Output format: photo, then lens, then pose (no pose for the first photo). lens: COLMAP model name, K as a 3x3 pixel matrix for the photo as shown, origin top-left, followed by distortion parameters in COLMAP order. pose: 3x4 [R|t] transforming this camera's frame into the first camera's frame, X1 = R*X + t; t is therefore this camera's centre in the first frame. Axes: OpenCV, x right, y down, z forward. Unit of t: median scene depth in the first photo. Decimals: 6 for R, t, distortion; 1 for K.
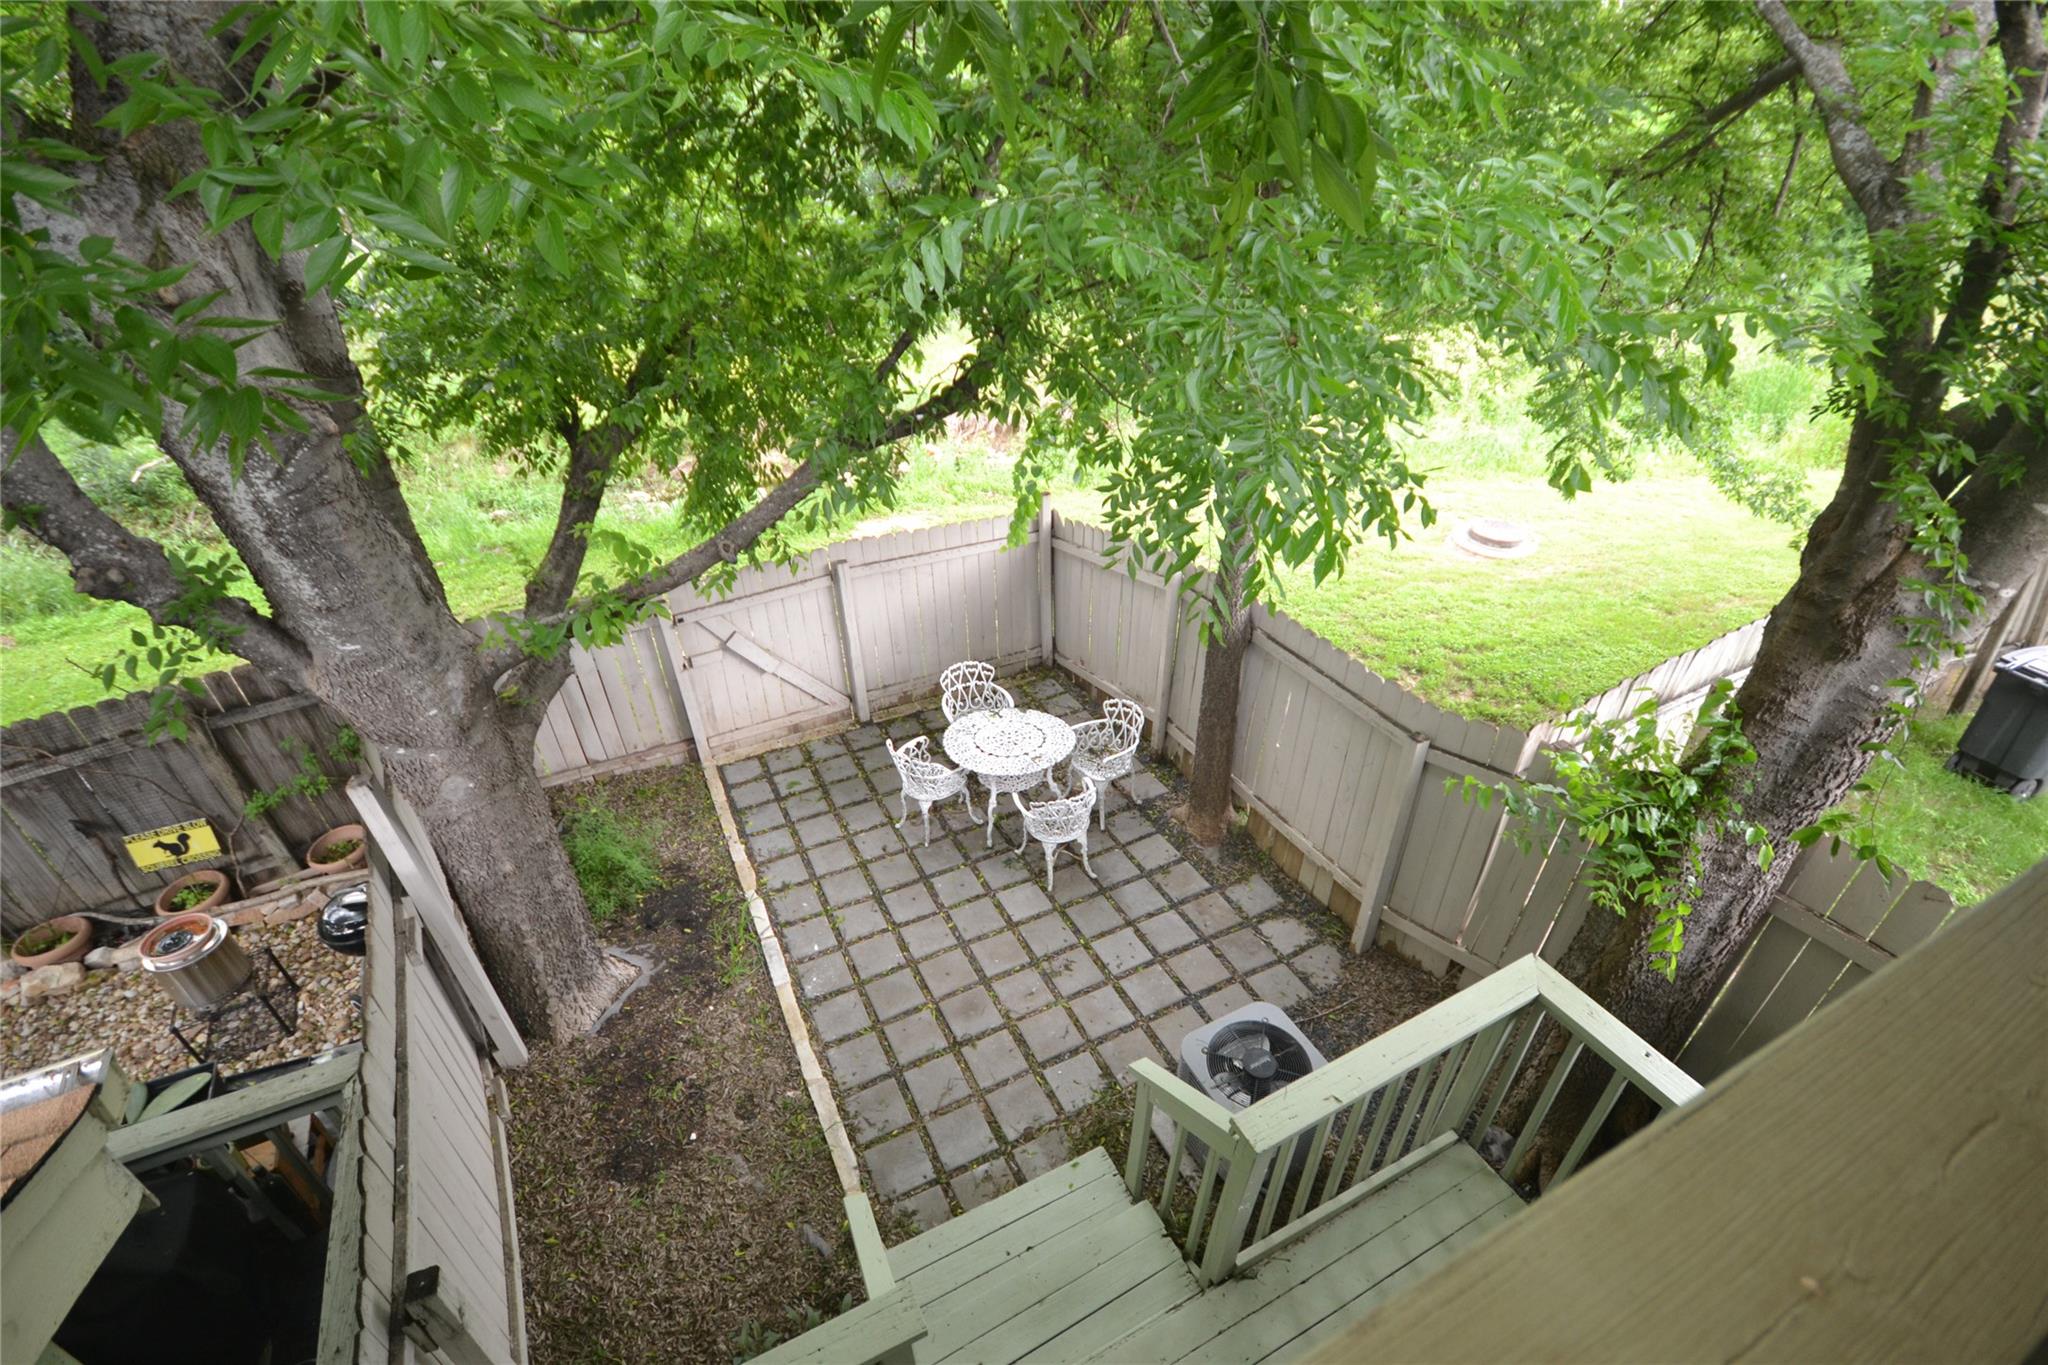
lens RADIAL K [[928.7, 0, 1038.0], [0, 928.7, 708.3], [0, 0, 1]] dist [-0.004568, -0.002254]
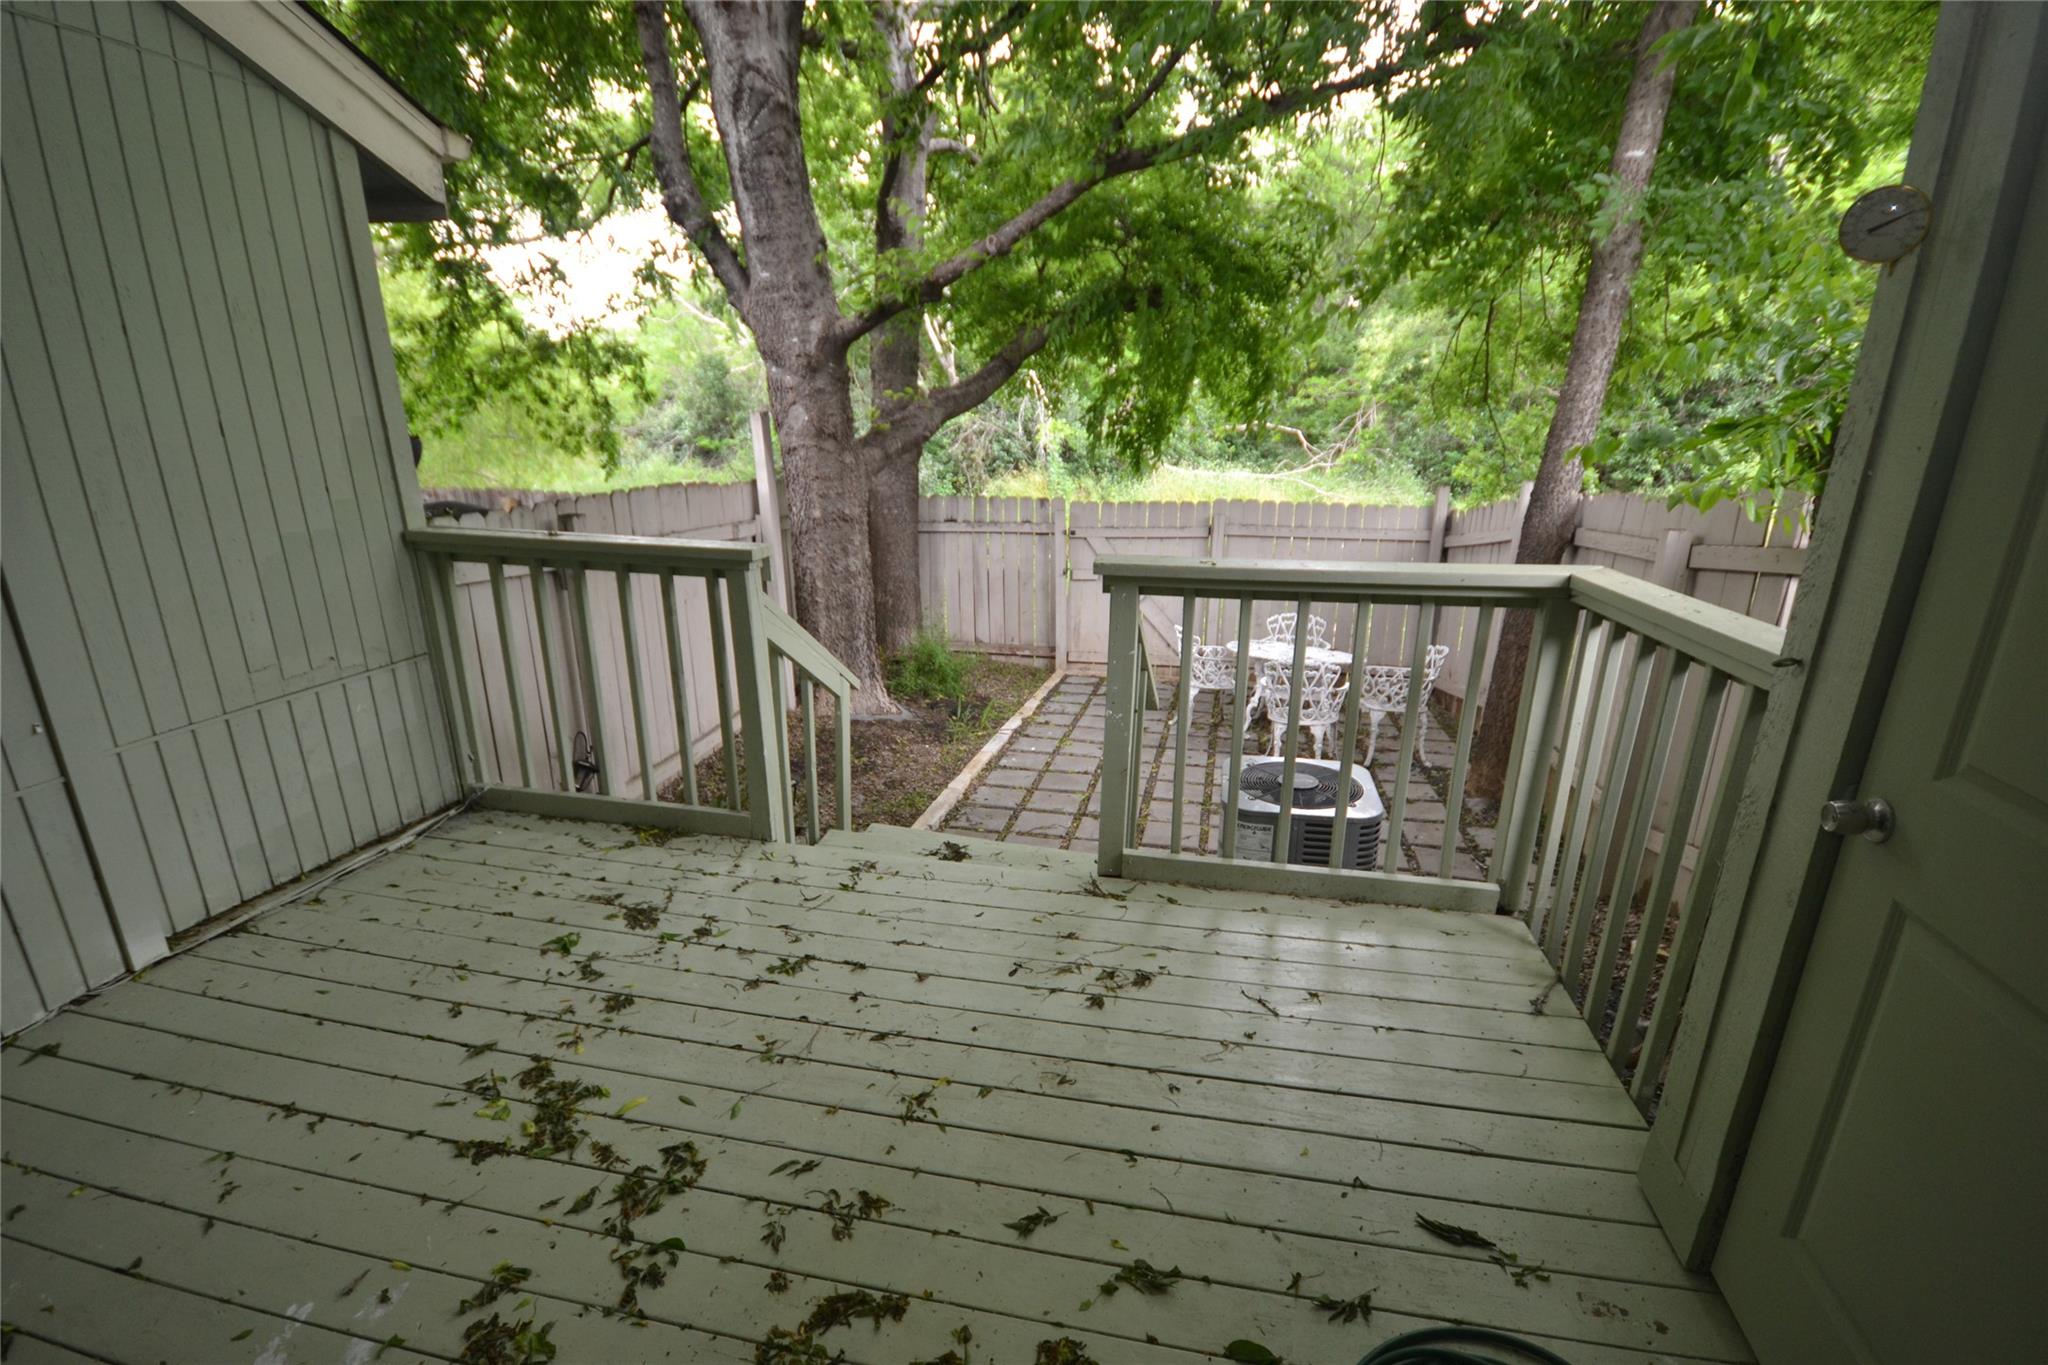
lens RADIAL K [[928.7, 0, 1031.2], [0, 928.7, 687.3], [0, 0, 1]] dist [-0.004568, -0.002254]
pose [[0.777149, 0.177300, -0.603825, 0.397716], [-0.362433, 0.910490, -0.199122, 0.414019], [0.514472, 0.373593, 0.771846, 0.151655]]
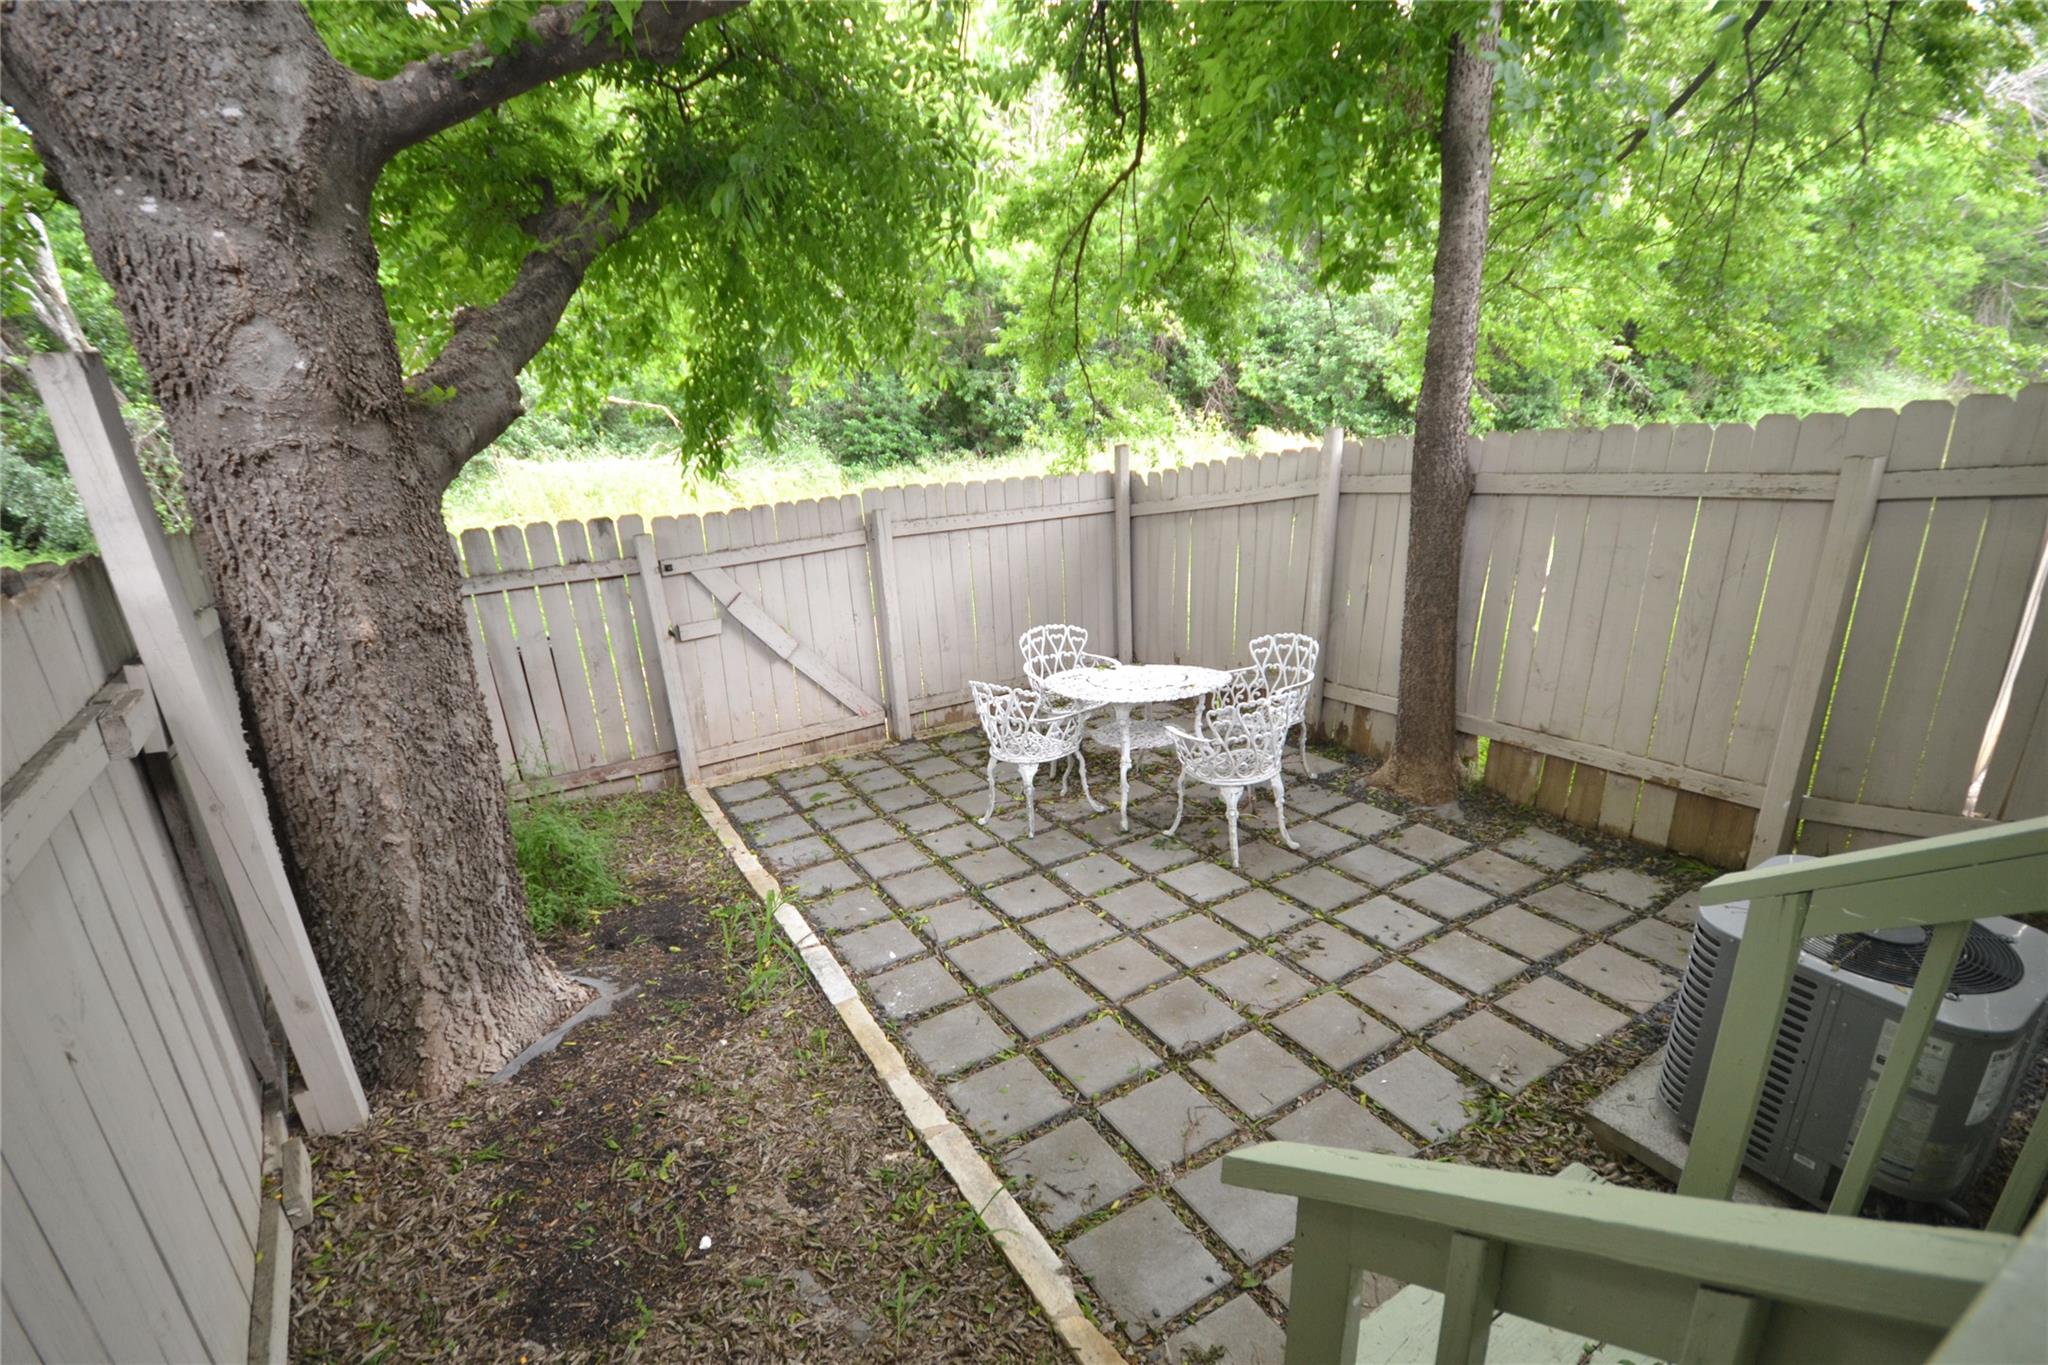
lens RADIAL K [[928.7, 0, 1033.6], [0, 928.7, 703.9], [0, 0, 1]] dist [-0.004568, -0.002254]
pose [[0.996623, -0.055737, 0.060305, -0.177738], [0.070091, 0.960008, -0.271055, 0.275956], [-0.042785, 0.274367, 0.960673, 0.376178]]
